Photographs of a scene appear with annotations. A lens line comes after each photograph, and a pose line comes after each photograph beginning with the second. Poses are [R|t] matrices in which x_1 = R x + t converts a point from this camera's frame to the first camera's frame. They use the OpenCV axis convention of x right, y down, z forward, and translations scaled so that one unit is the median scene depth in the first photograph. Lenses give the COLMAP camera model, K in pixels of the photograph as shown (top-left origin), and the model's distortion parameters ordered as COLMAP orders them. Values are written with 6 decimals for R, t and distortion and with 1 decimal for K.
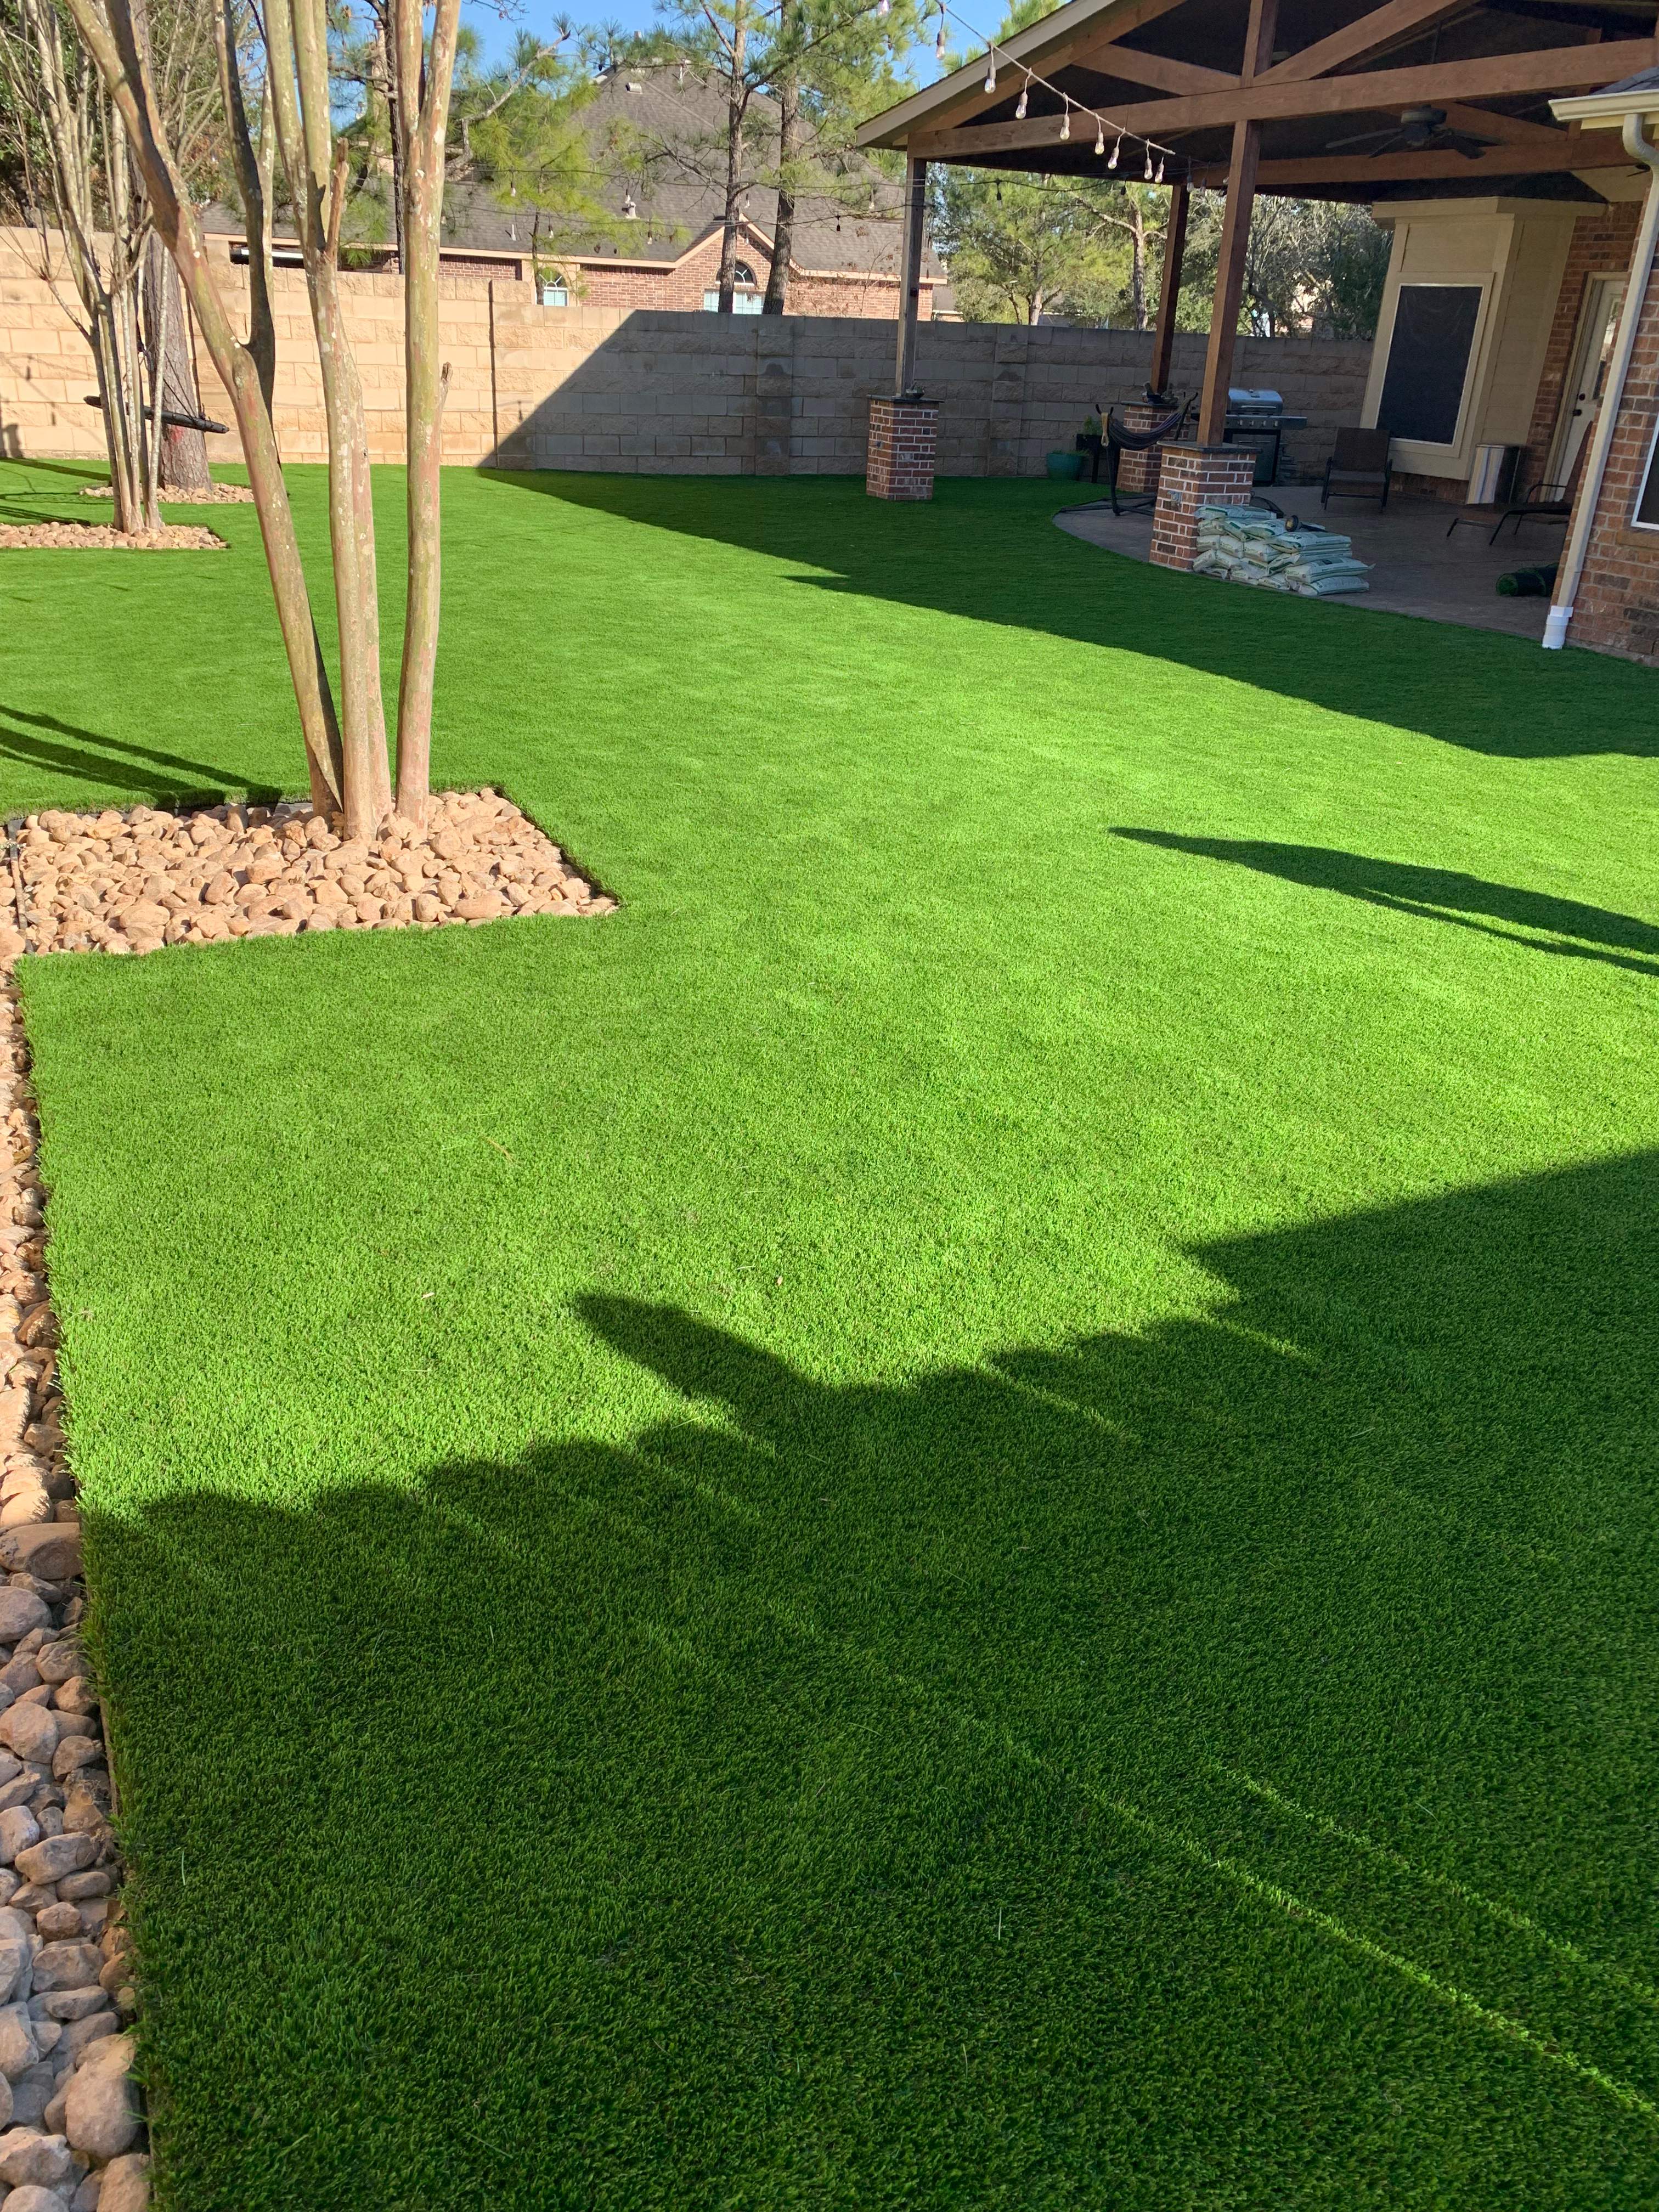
lens RADIAL K [[1689.0, 0, 829.5], [0, 1689.0, 1106.0], [0, 0, 1]] dist [0.011559, 0.009892]
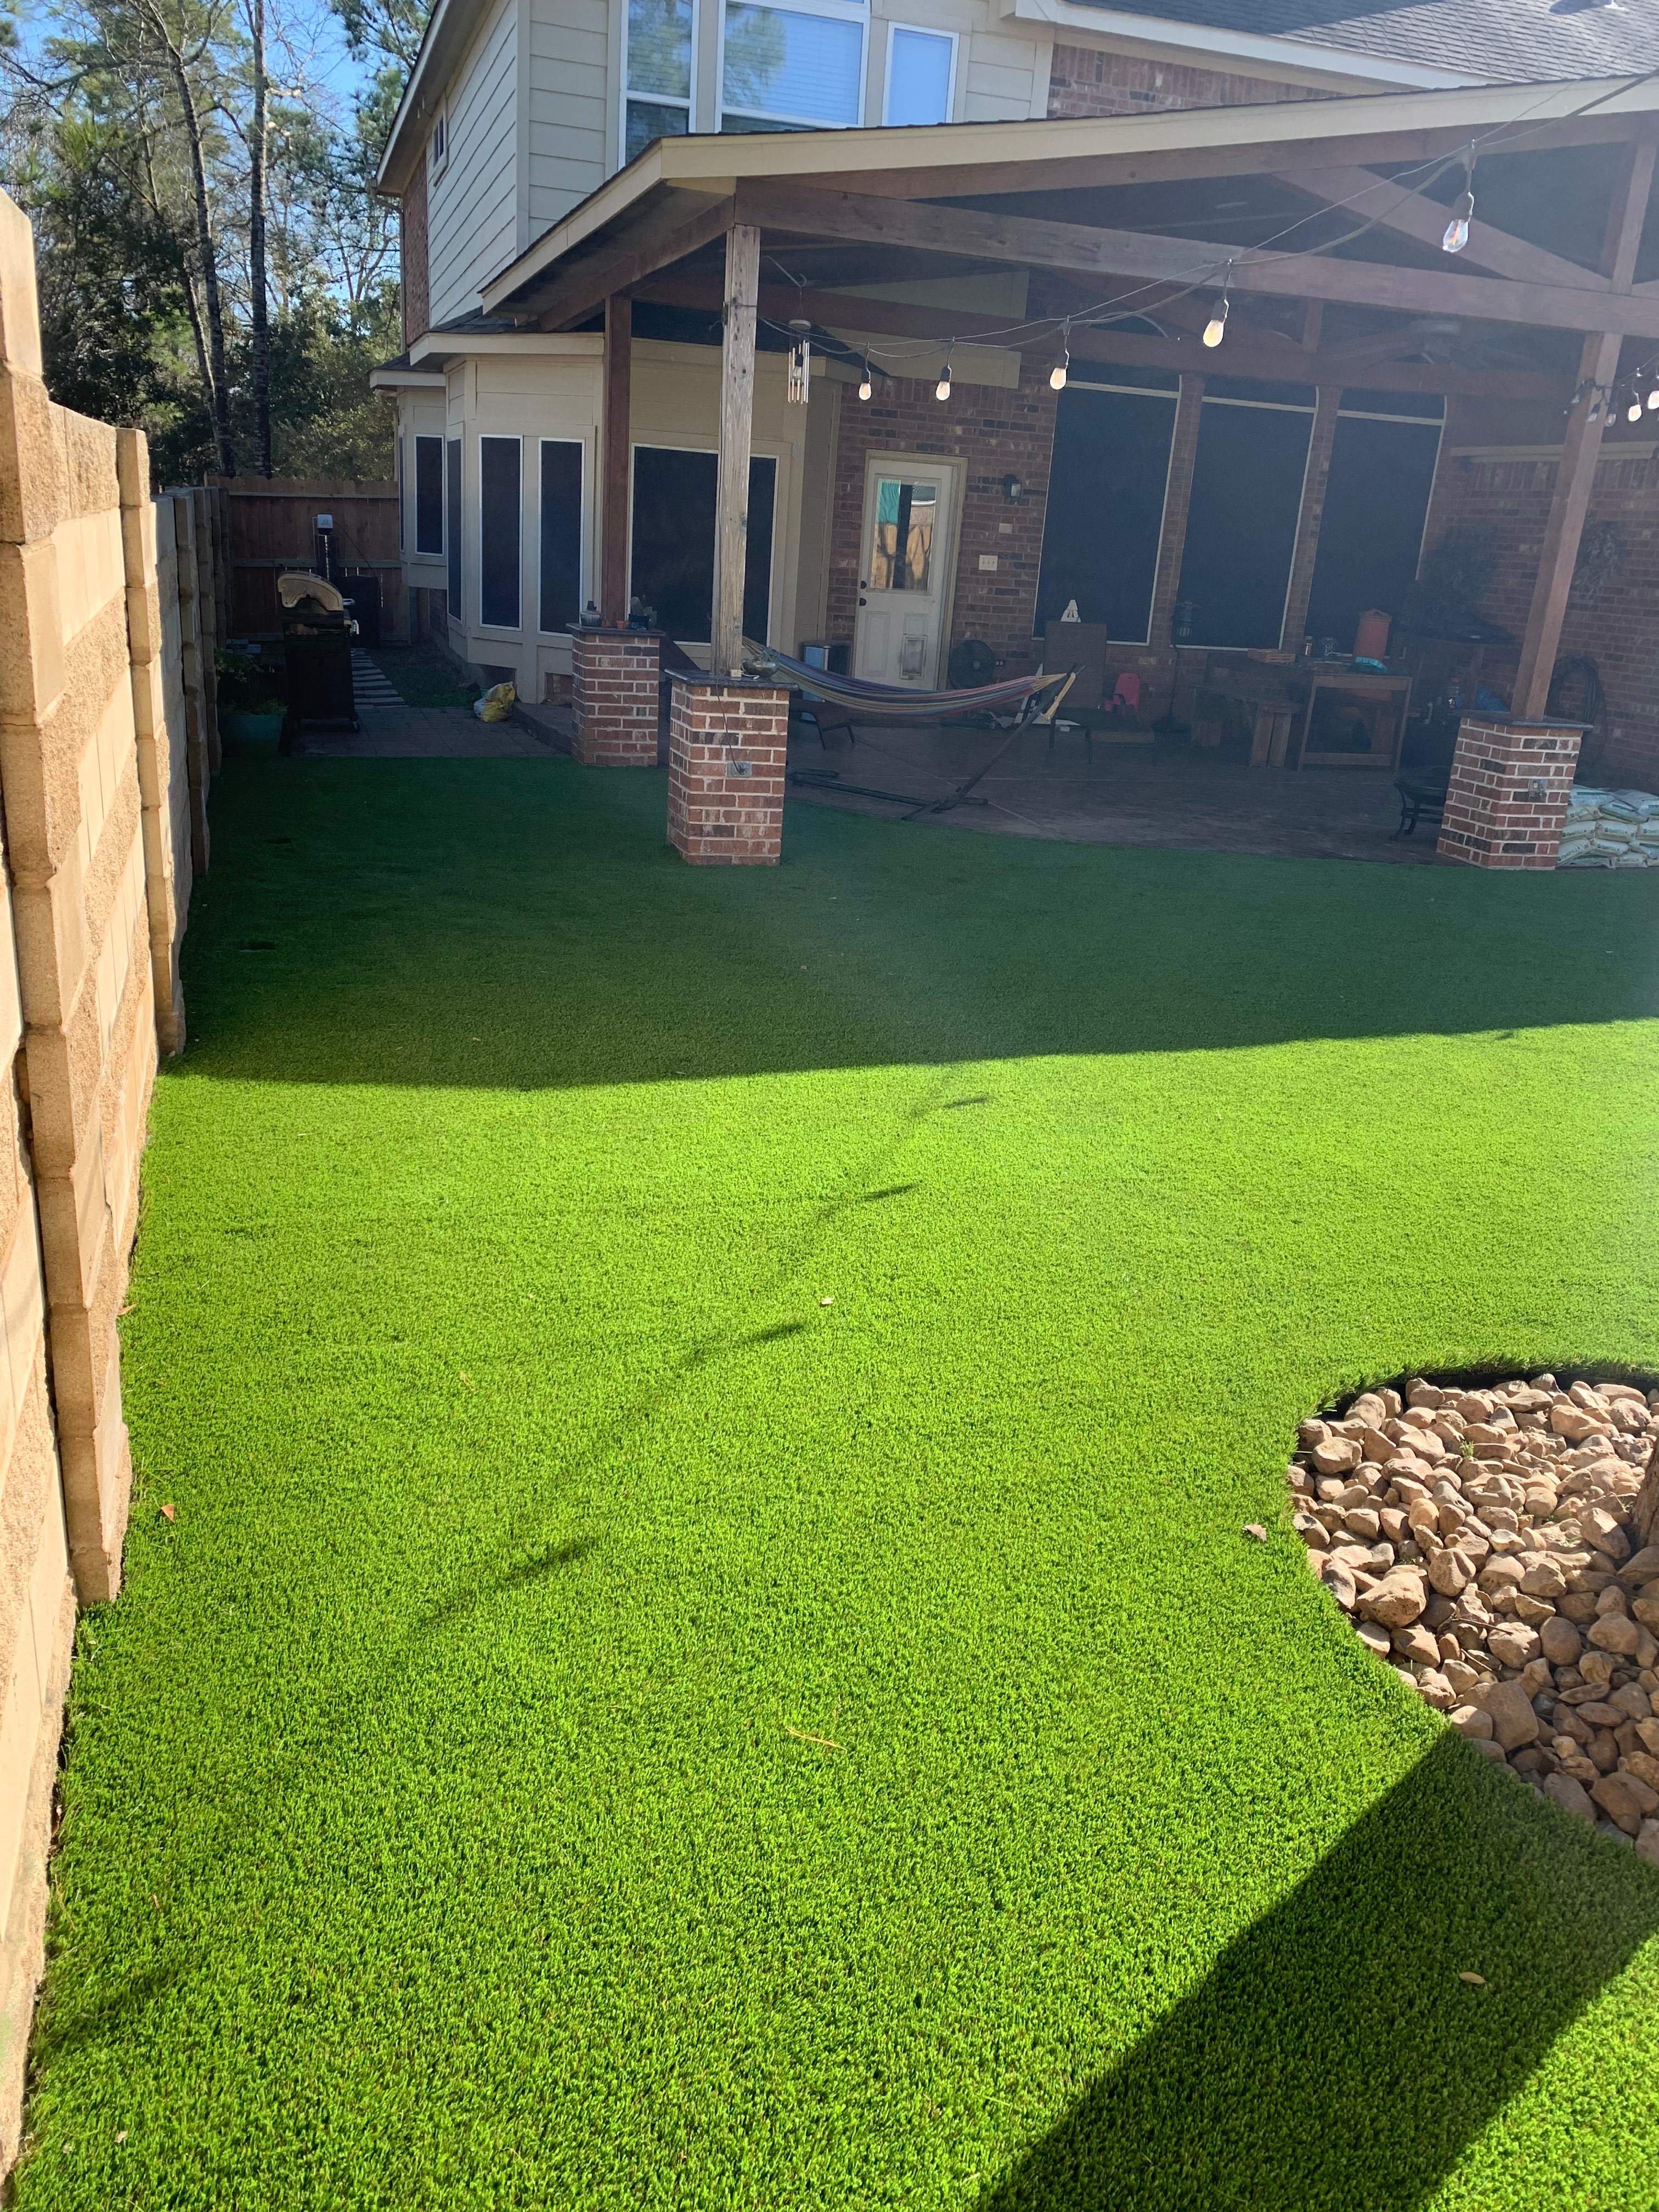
lens RADIAL K [[1675.6, 0, 825.9], [0, 1675.6, 1102.4], [0, 0, 1]] dist [0.072832, -0.132947]
pose [[0.129592, -0.355223, 0.925755, -1.215984], [0.360227, 0.886705, 0.289812, -1.126595], [-0.923819, 0.295925, 0.242870, 2.261500]]
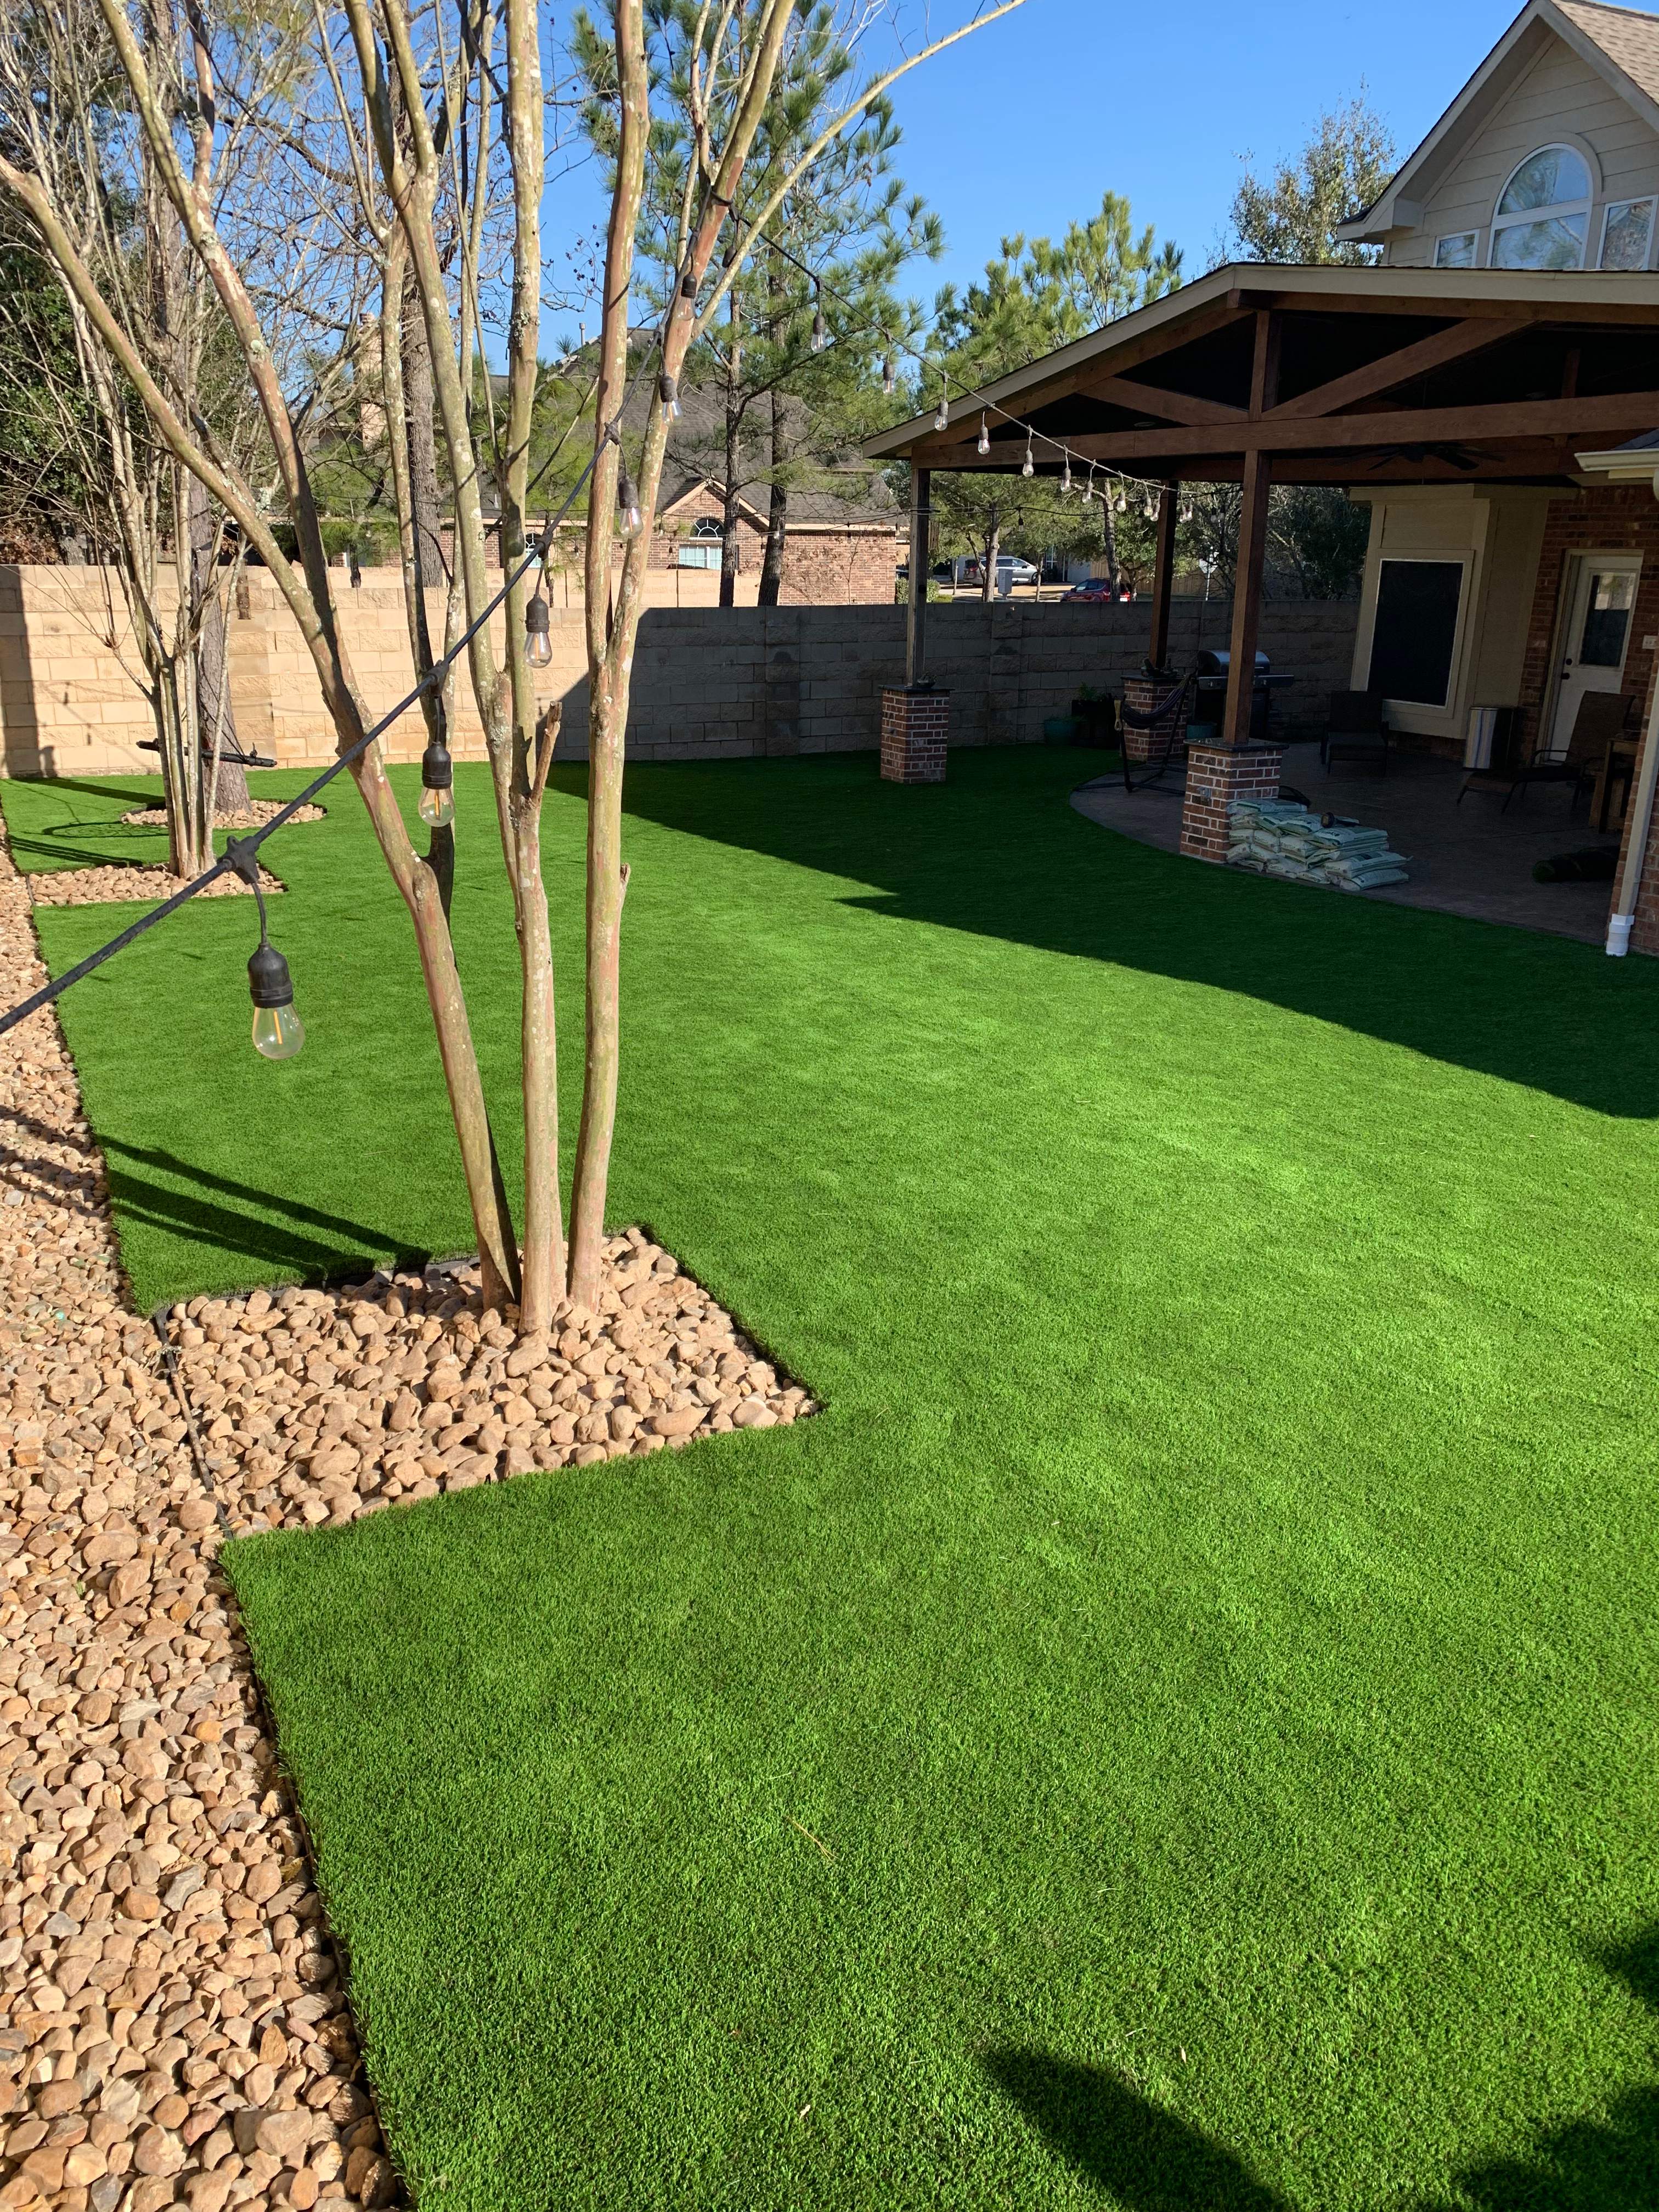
lens RADIAL K [[1675.6, 0, 825.9], [0, 1675.6, 1102.4], [0, 0, 1]] dist [0.072832, -0.132947]
pose [[0.999103, -0.039430, 0.015442, -0.093099], [0.040936, 0.992650, -0.113885, -0.131215], [-0.010838, 0.114415, 0.993374, 0.024255]]
